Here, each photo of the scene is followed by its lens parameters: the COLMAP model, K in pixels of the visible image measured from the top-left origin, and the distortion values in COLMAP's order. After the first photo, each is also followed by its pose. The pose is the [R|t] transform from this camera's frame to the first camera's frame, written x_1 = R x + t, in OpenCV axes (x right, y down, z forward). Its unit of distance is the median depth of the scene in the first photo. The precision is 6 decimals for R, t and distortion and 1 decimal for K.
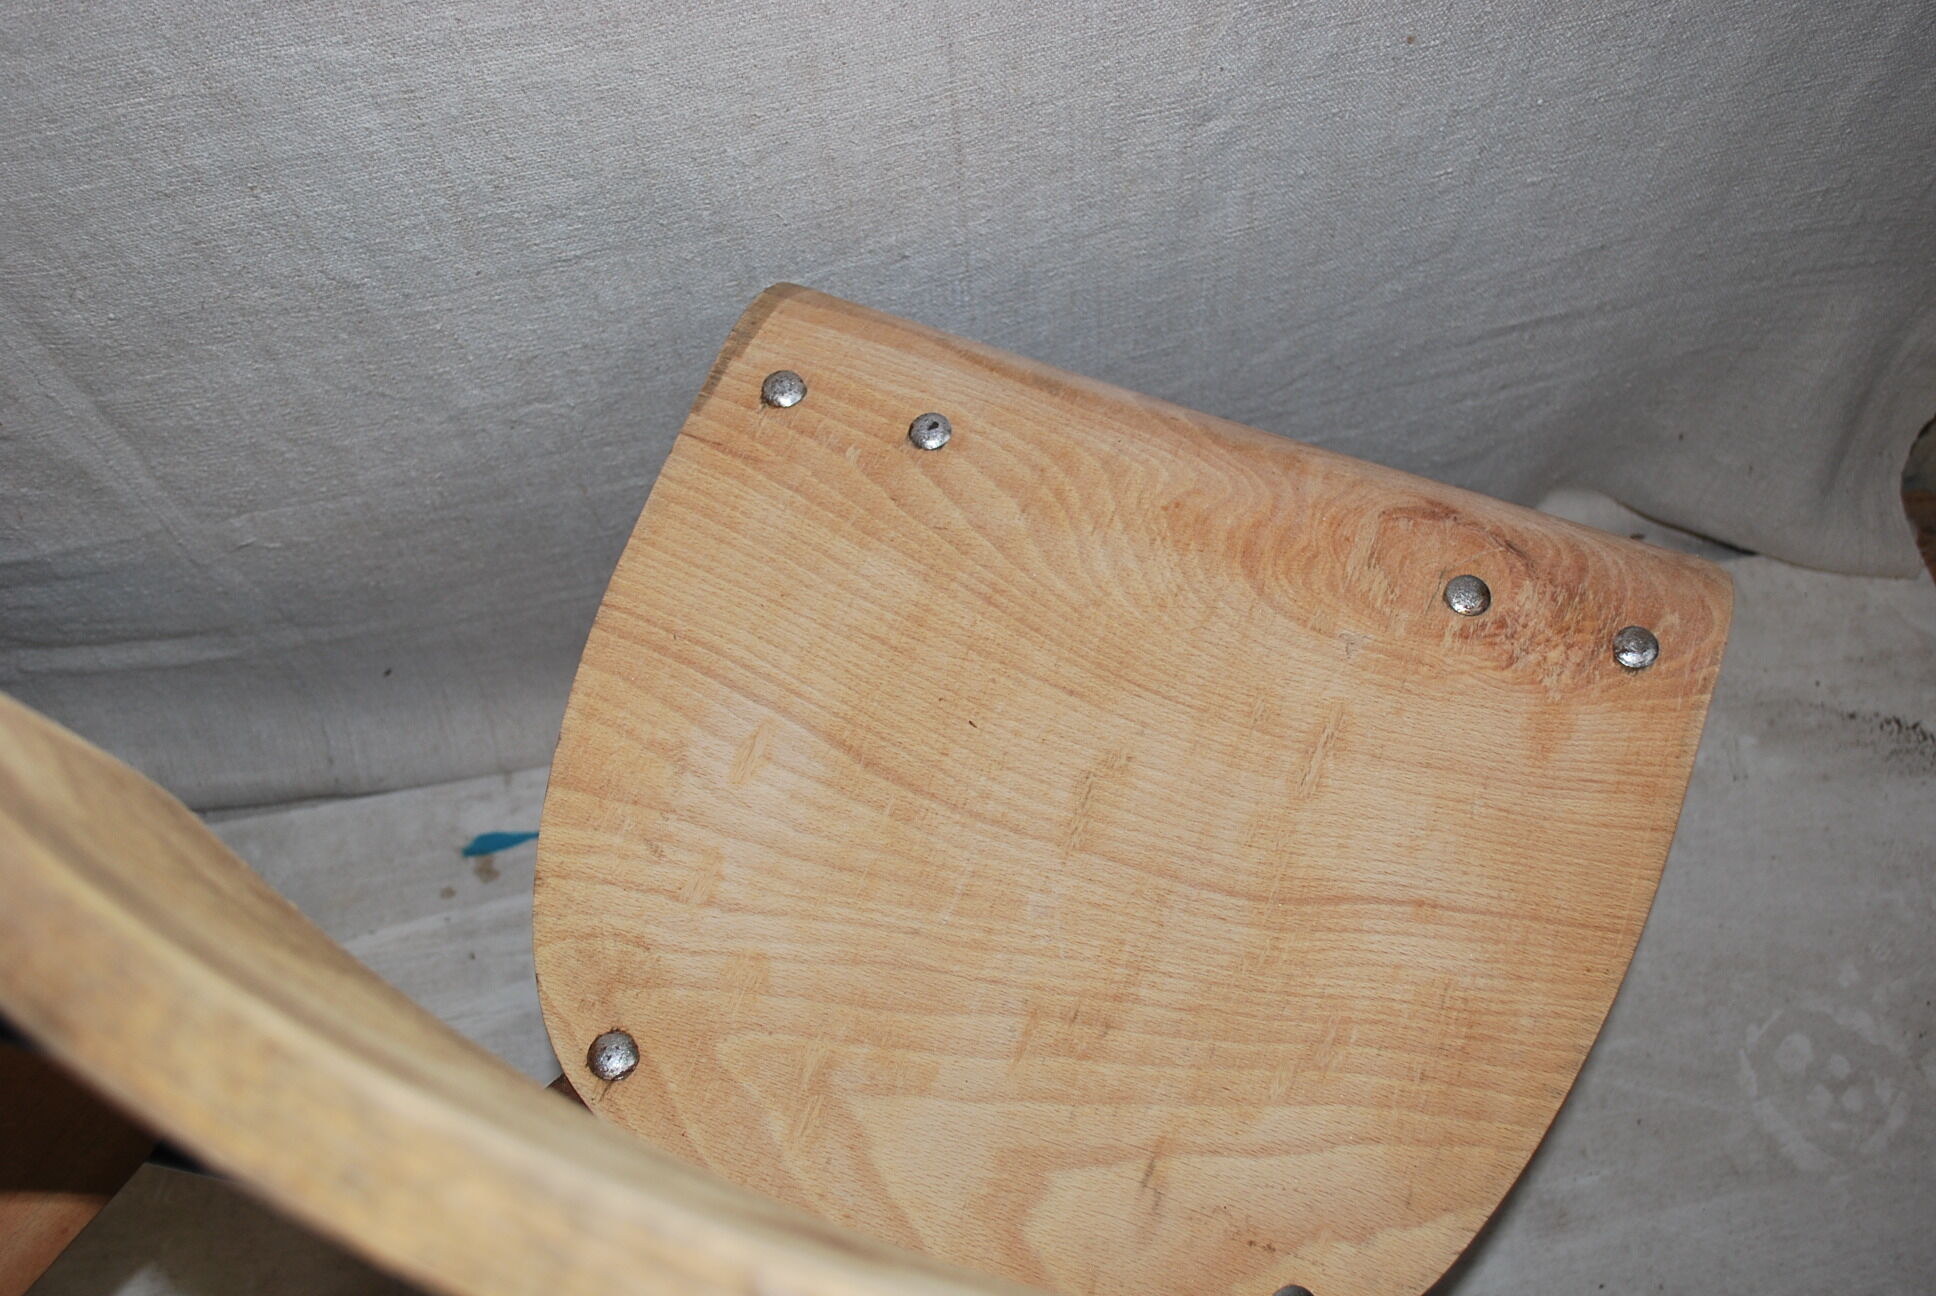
lens RADIAL K [[1862.1, 0, 962.7], [0, 1862.1, 655.1], [0, 0, 1]] dist [-0.072294, 0.000000]
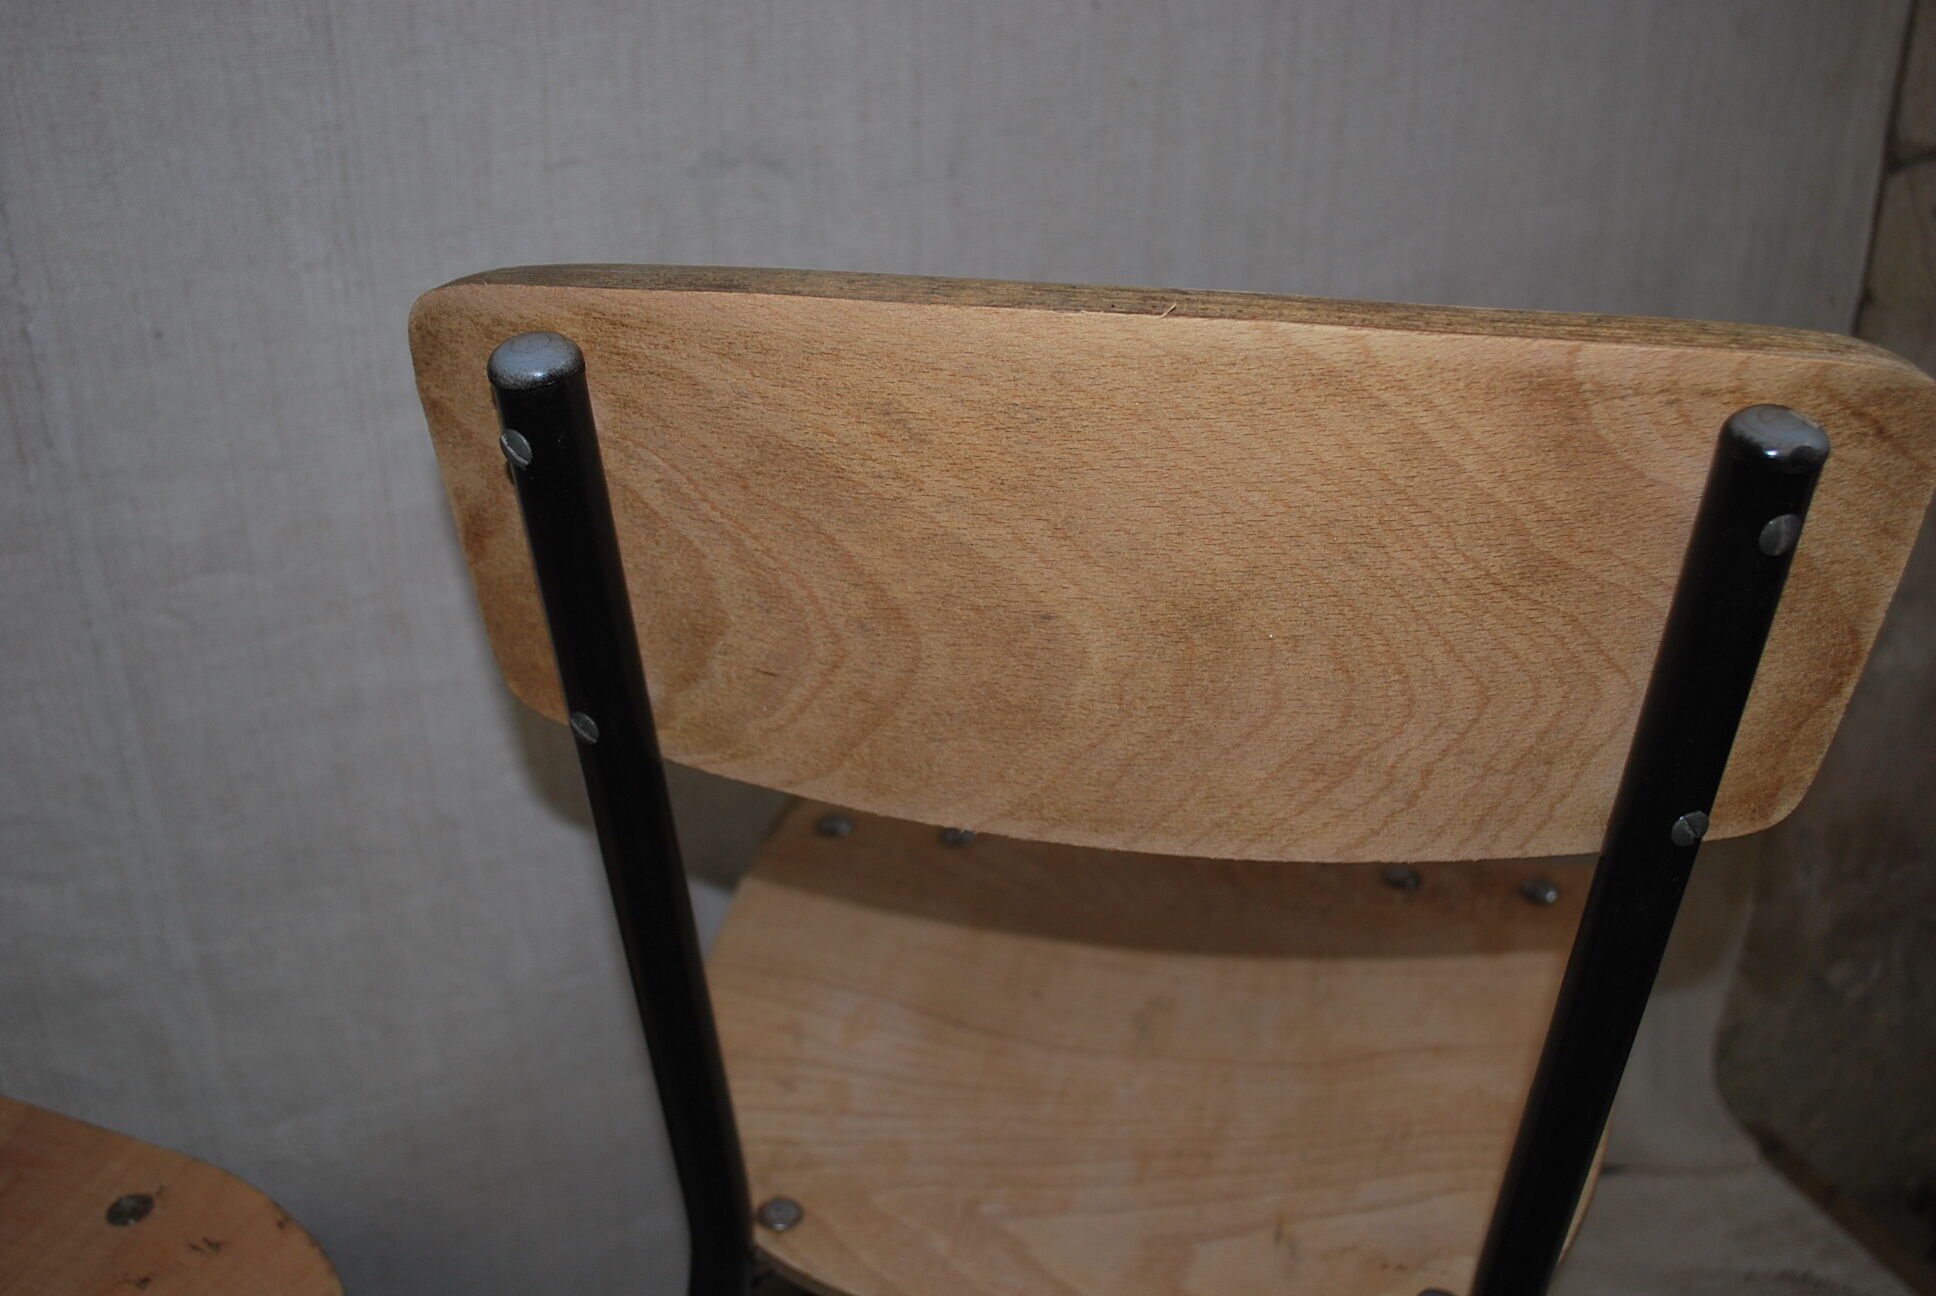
lens RADIAL K [[1862.1, 0, 970.0], [0, 1862.1, 644.1], [0, 0, 1]] dist [-0.072294, 0.000000]
pose [[0.986309, -0.051152, 0.156775, -0.216796], [0.137039, 0.783071, -0.606646, 0.589784], [-0.091734, 0.619825, 0.779360, -0.063925]]
